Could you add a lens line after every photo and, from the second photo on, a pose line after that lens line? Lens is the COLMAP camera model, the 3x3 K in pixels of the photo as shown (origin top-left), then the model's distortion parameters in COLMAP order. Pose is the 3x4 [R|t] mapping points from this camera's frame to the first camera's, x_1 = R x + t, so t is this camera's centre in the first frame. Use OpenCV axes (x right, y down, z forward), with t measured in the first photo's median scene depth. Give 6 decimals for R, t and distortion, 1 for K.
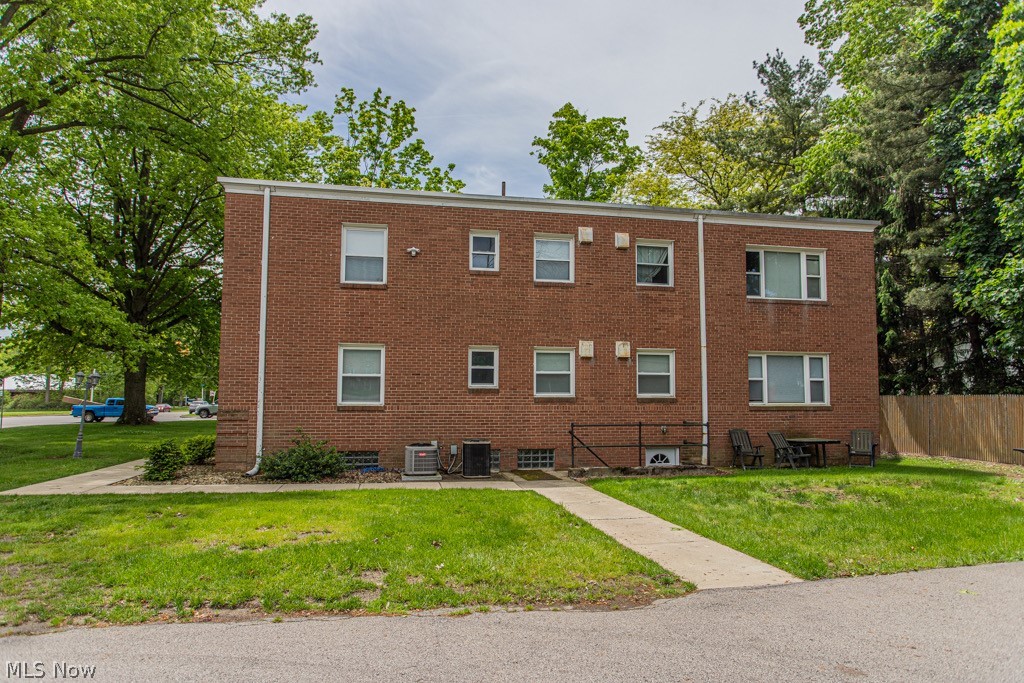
lens RADIAL K [[683.1, 0, 512.0], [0, 683.1, 341.5], [0, 0, 1]] dist [-0.001086, -0.000163]
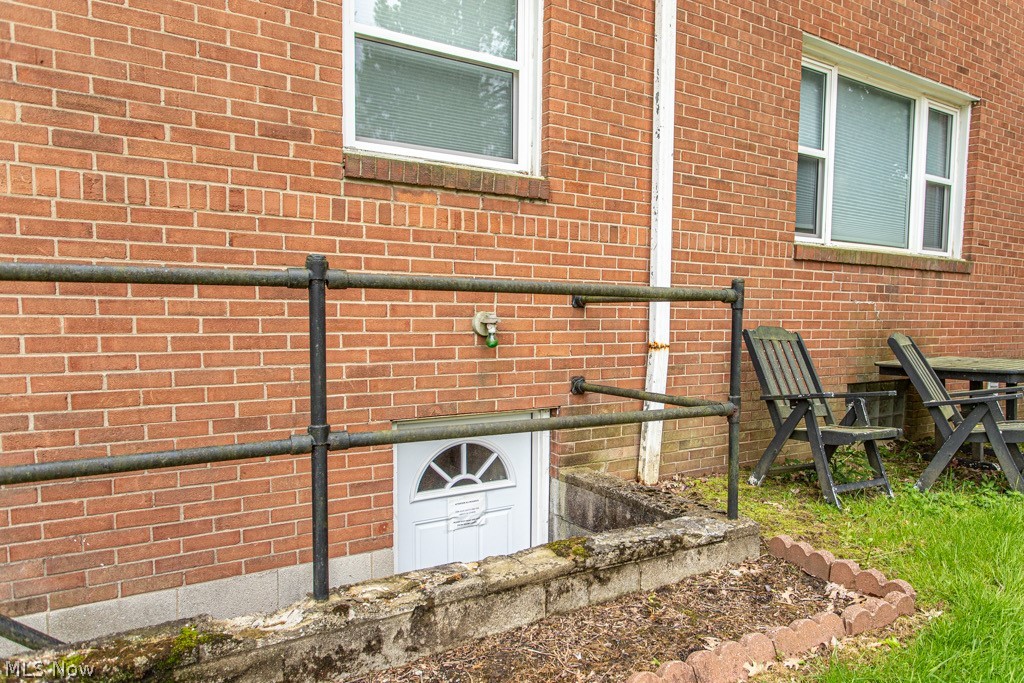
lens RADIAL K [[605.5, 0, 512.0], [0, 605.5, 341.5], [0, 0, 1]] dist [0.000120, 0.000011]
pose [[0.959198, -0.009185, 0.282586, 0.176310], [-0.024782, 0.992894, 0.116391, 0.109689], [-0.281647, -0.118646, 0.952155, 0.814233]]
